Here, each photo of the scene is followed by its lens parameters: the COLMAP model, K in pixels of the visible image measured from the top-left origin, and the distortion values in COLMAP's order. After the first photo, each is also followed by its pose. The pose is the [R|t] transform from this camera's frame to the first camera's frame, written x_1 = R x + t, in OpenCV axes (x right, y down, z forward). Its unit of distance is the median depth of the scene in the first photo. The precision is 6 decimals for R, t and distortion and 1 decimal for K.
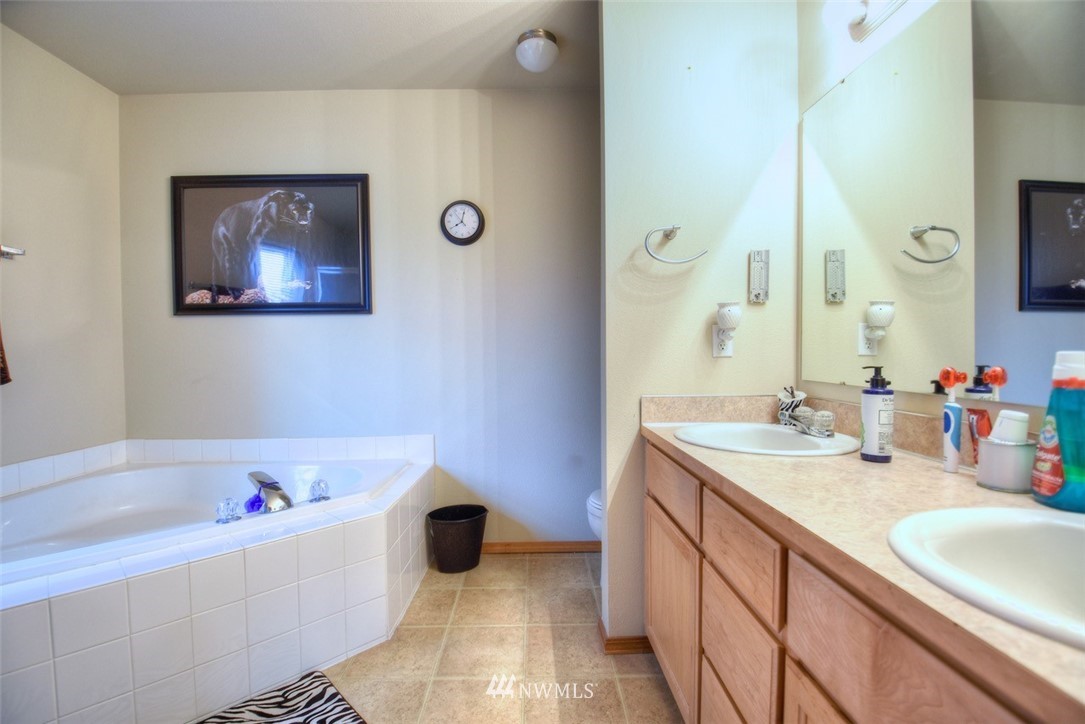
lens RADIAL K [[478.0, 0, 543.6], [0, 478.0, 358.3], [0, 0, 1]] dist [0.014921, -0.028623]
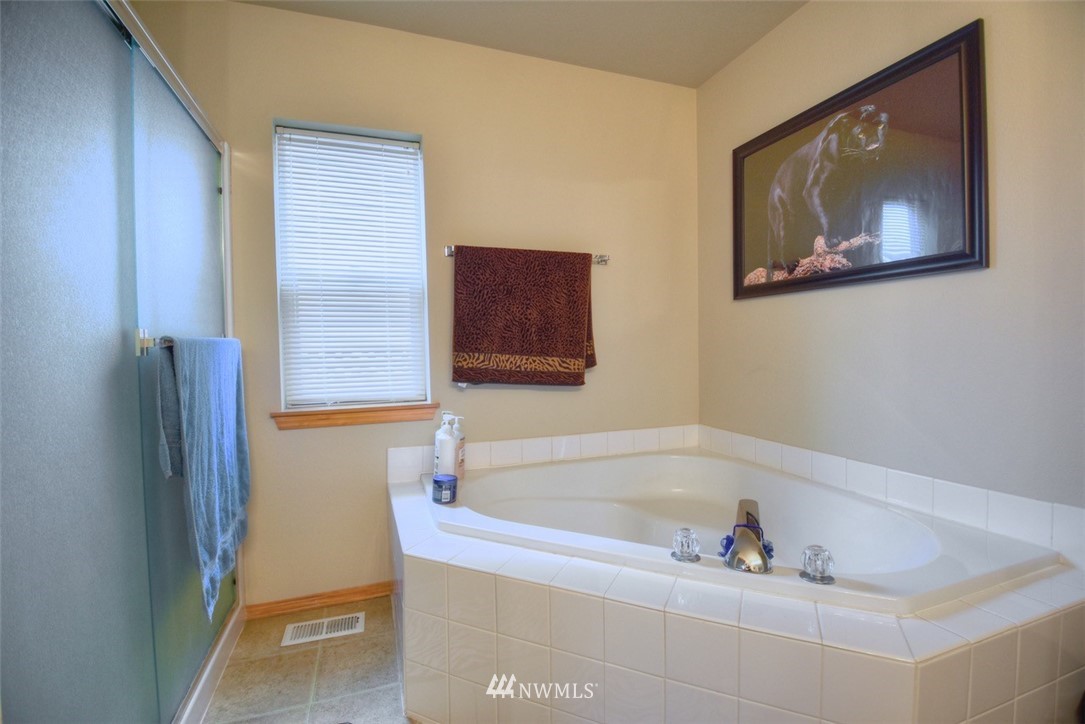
lens RADIAL K [[478.0, 0, 543.6], [0, 478.0, 358.3], [0, 0, 1]] dist [0.014921, -0.028623]
pose [[0.321499, 0.031416, -0.946388, -0.004345], [-0.001397, 0.999464, 0.032703, -0.005854], [0.946909, -0.009192, 0.321371, 0.341974]]
